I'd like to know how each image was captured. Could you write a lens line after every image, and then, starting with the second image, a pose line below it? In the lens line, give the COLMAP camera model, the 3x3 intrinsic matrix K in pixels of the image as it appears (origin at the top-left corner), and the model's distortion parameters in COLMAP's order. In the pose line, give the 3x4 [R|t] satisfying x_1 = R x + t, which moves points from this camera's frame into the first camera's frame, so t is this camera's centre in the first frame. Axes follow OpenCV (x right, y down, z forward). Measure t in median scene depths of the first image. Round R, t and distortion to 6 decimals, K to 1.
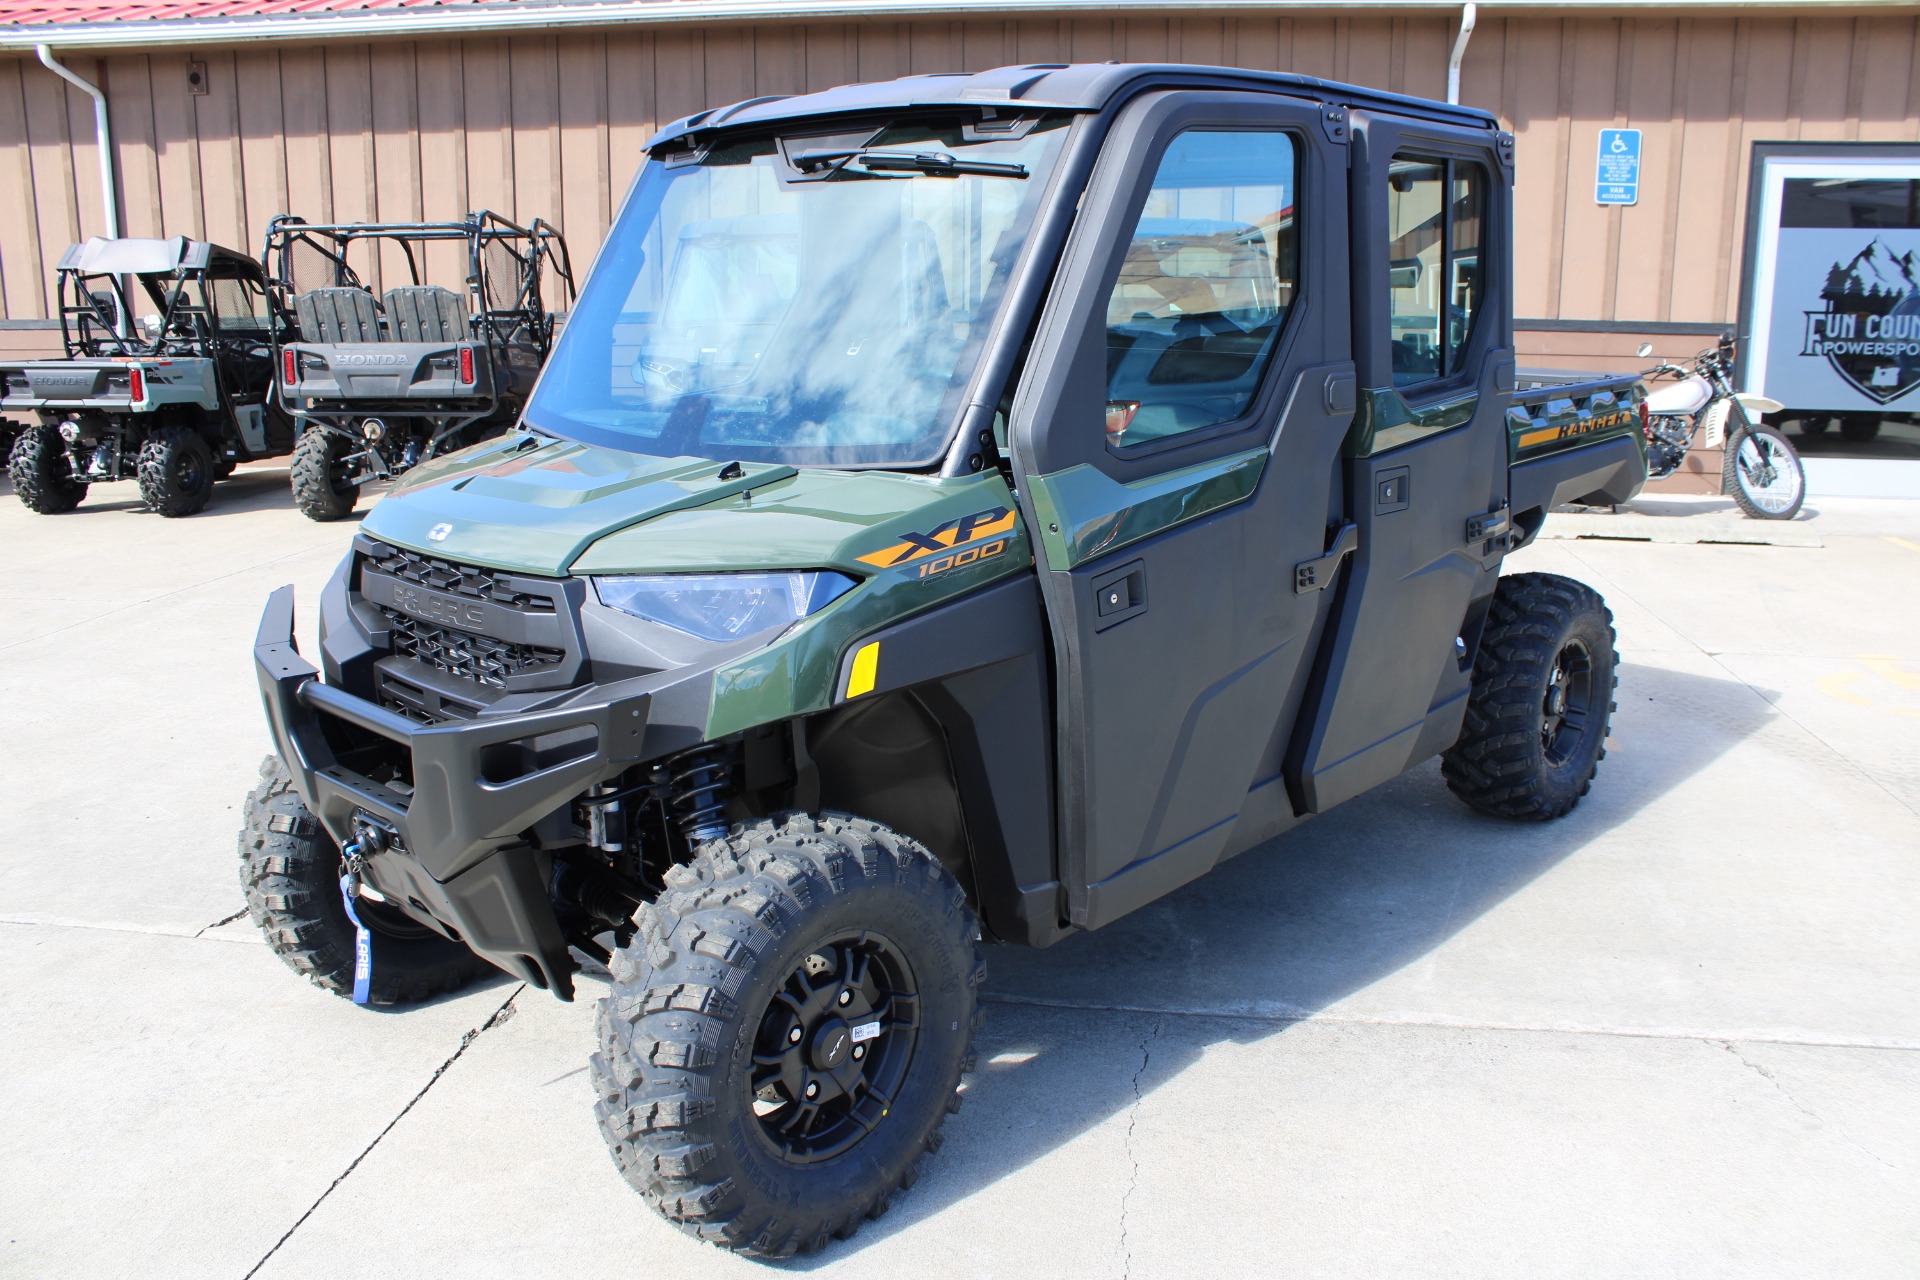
lens RADIAL K [[1878.4, 0, 948.6], [0, 1878.4, 718.1], [0, 0, 1]] dist [-0.198329, 0.276564]
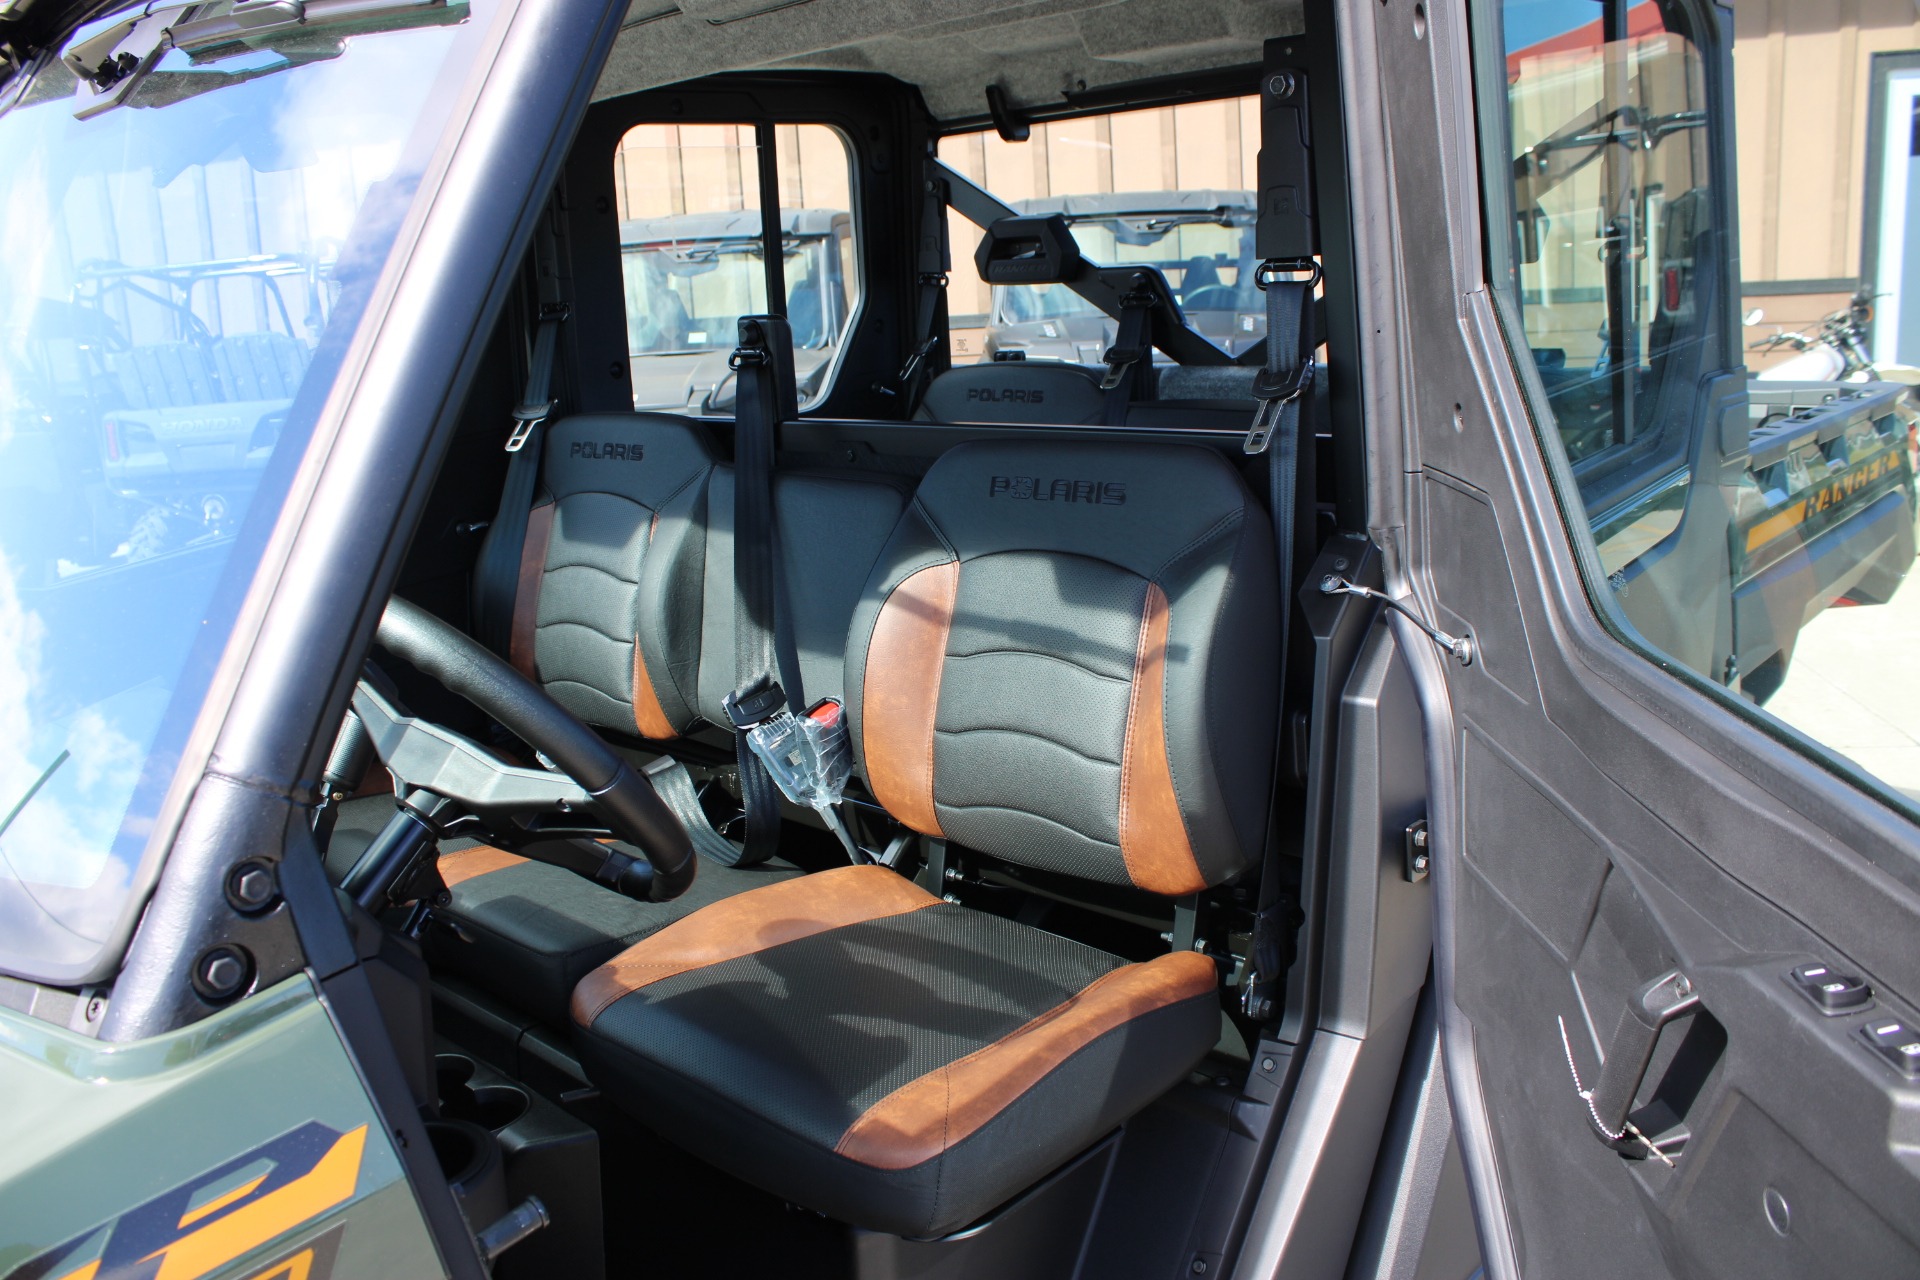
lens RADIAL K [[1601.3, 0, 968.5], [0, 1601.3, 638.1], [0, 0, 1]] dist [-0.171894, 0.165287]
pose [[0.997464, -0.050898, -0.049751, 0.059486], [0.050615, 0.998694, -0.006943, -0.073022], [0.050040, 0.004407, 0.998738, 0.302774]]
